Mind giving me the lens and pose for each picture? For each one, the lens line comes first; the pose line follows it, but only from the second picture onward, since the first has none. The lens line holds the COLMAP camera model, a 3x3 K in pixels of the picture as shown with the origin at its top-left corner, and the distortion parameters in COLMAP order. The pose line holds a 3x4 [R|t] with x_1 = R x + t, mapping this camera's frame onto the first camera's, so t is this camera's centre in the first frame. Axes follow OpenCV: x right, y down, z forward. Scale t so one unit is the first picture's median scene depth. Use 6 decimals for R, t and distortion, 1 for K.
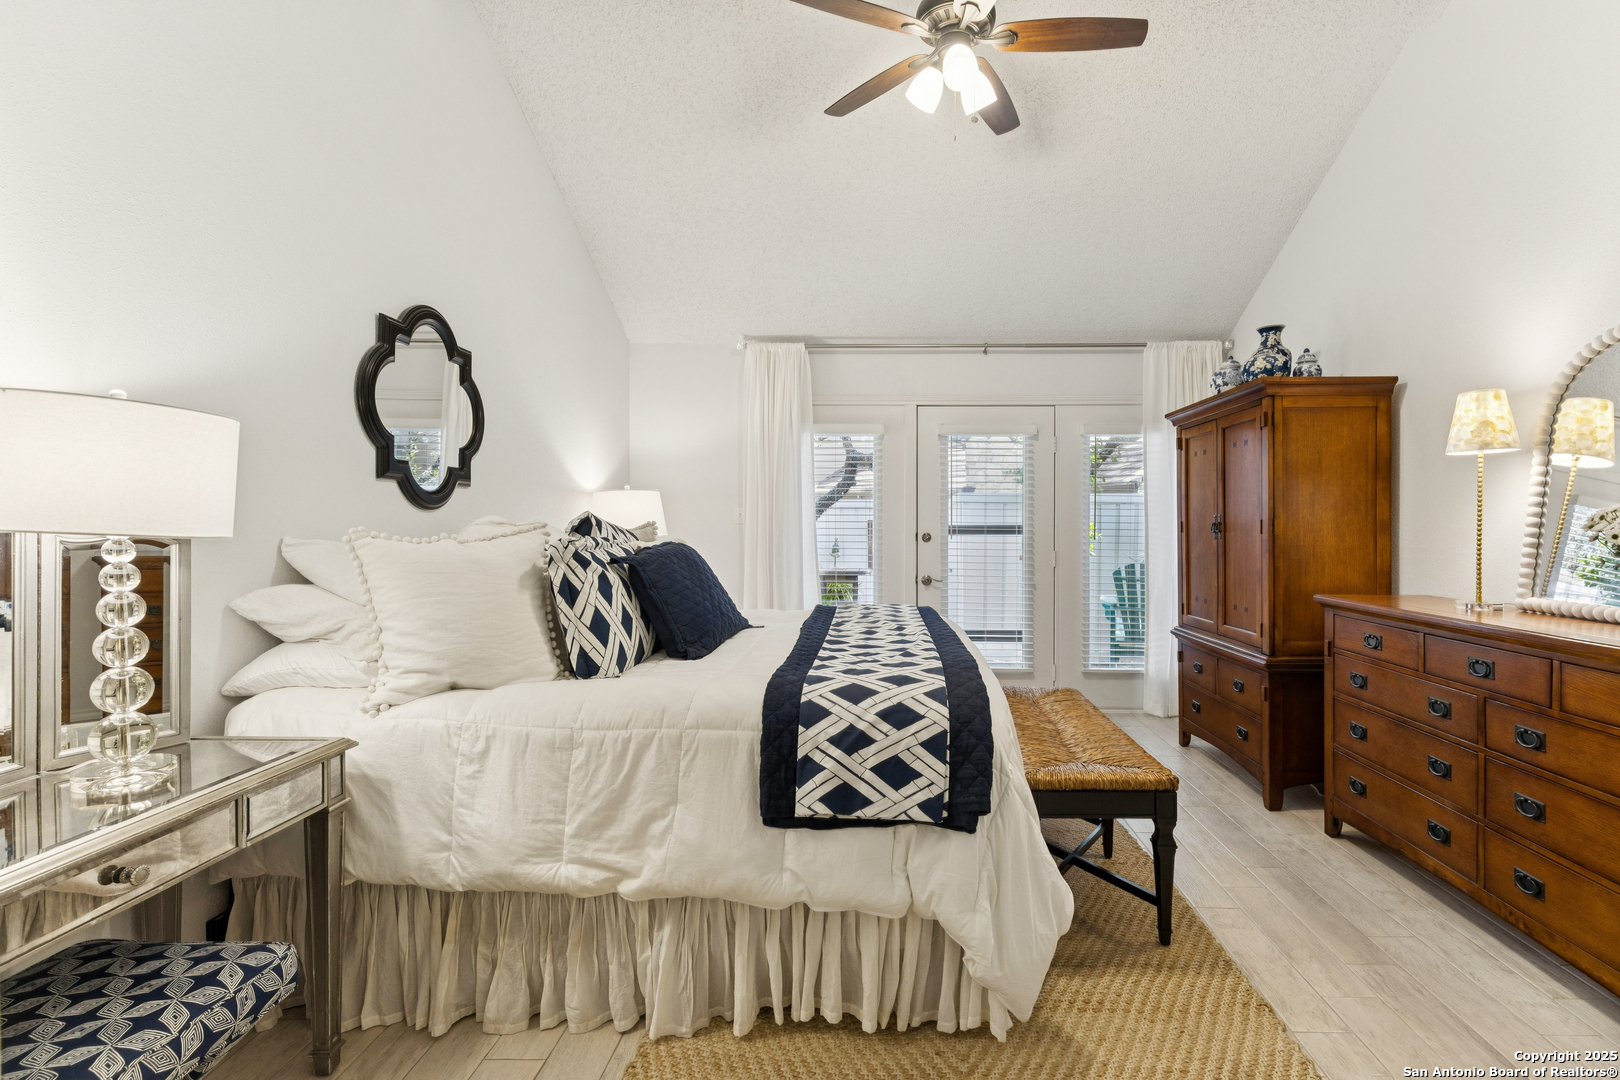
lens RADIAL K [[764.6, 0, 874.3], [0, 764.6, 534.3], [0, 0, 1]] dist [-0.000795, 0.000129]
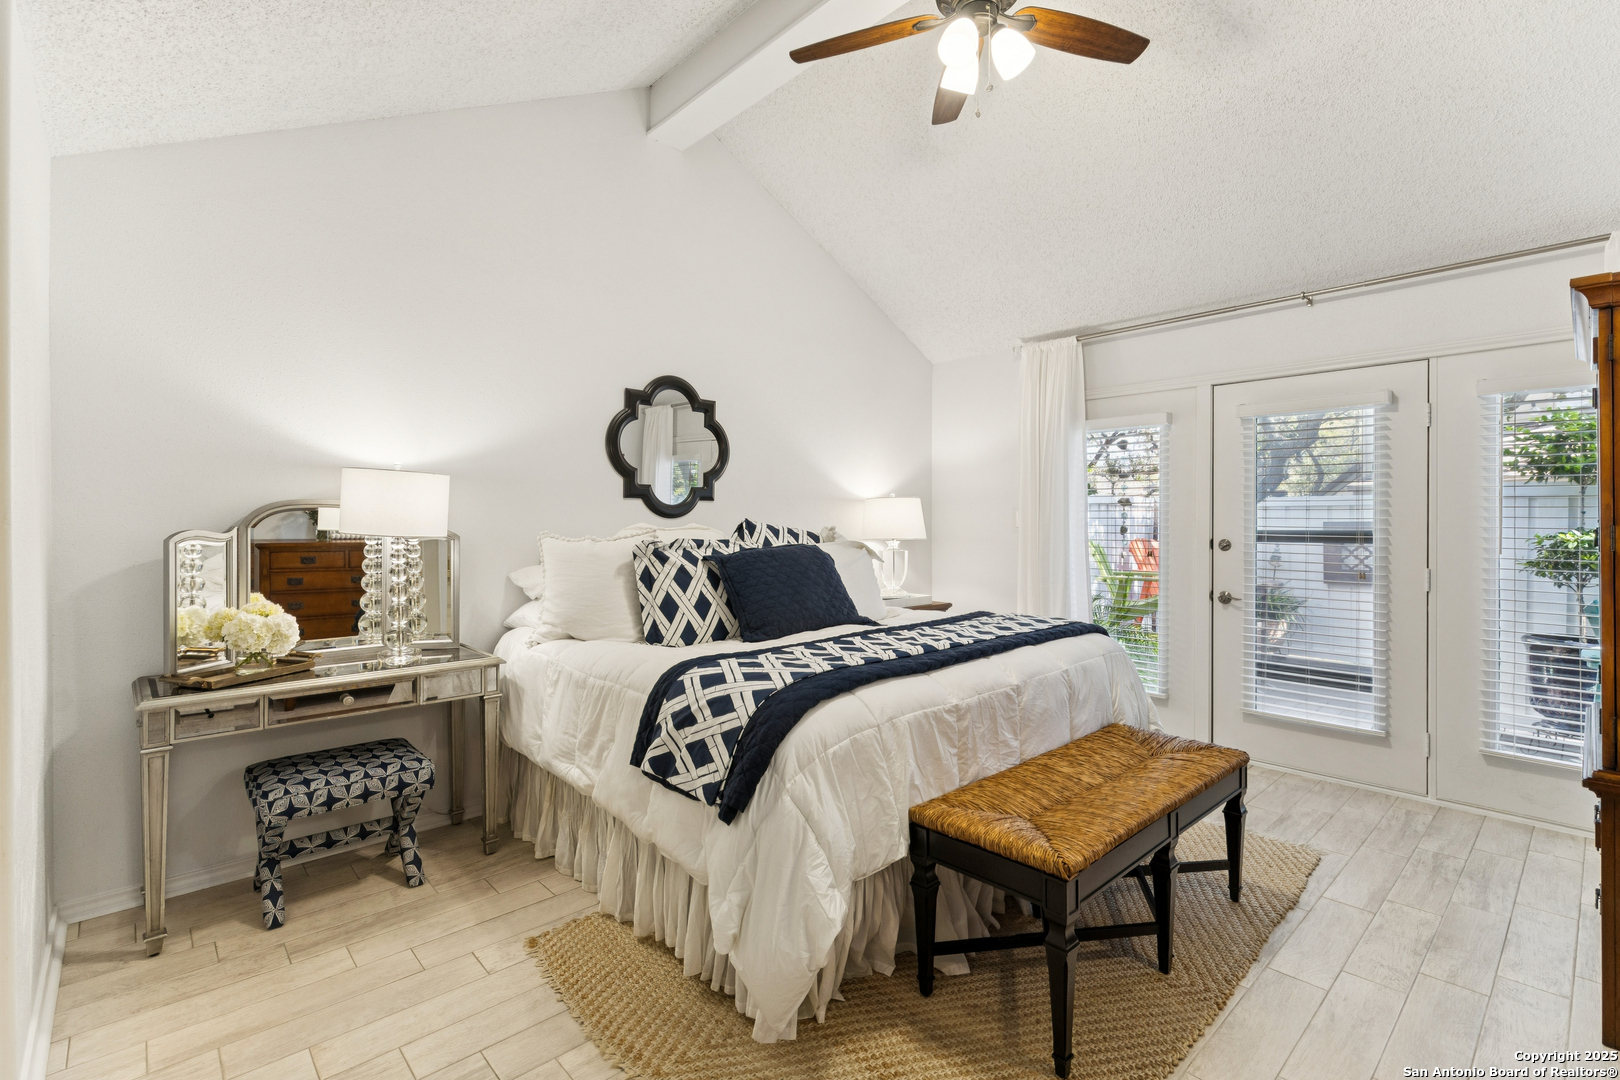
lens RADIAL K [[738.4, 0, 791.7], [0, 738.4, 521.8], [0, 0, 1]] dist [-0.001231, -0.000637]
pose [[0.686238, -0.001651, -0.727375, 0.718905], [-0.010236, 0.999876, -0.011927, -0.014246], [0.727305, 0.015630, 0.686136, 0.273095]]
